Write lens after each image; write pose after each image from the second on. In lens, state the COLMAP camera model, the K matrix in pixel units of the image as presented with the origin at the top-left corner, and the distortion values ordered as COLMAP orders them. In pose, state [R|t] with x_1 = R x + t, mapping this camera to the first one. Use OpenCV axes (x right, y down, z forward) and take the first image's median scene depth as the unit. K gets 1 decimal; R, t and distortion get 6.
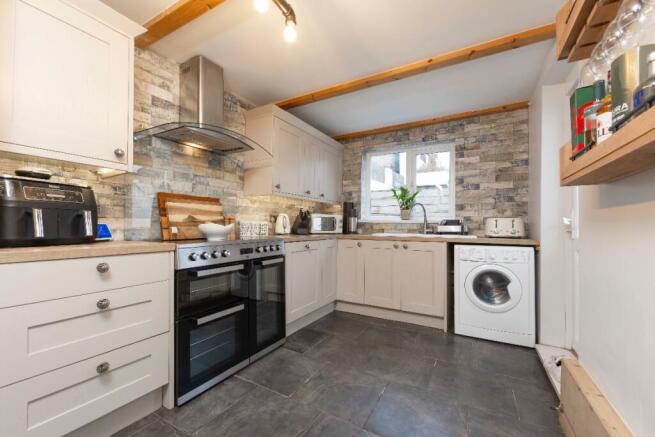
lens RADIAL K [[269.3, 0, 325.5], [0, 269.3, 224.5], [0, 0, 1]] dist [0.001047, 0.000081]
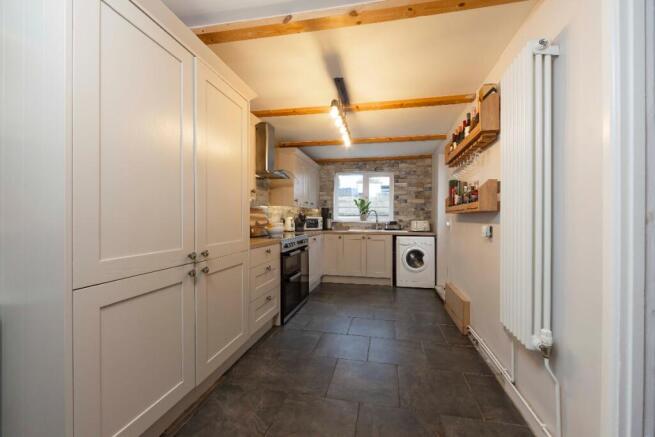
lens RADIAL K [[276.9, 0, 336.9], [0, 276.9, 220.3], [0, 0, 1]] dist [-0.000361, -0.000024]
pose [[0.942435, -0.001057, 0.334388, -0.442889], [-0.003153, 0.999922, 0.012046, -0.044465], [-0.334374, -0.012407, 0.942359, -0.511971]]
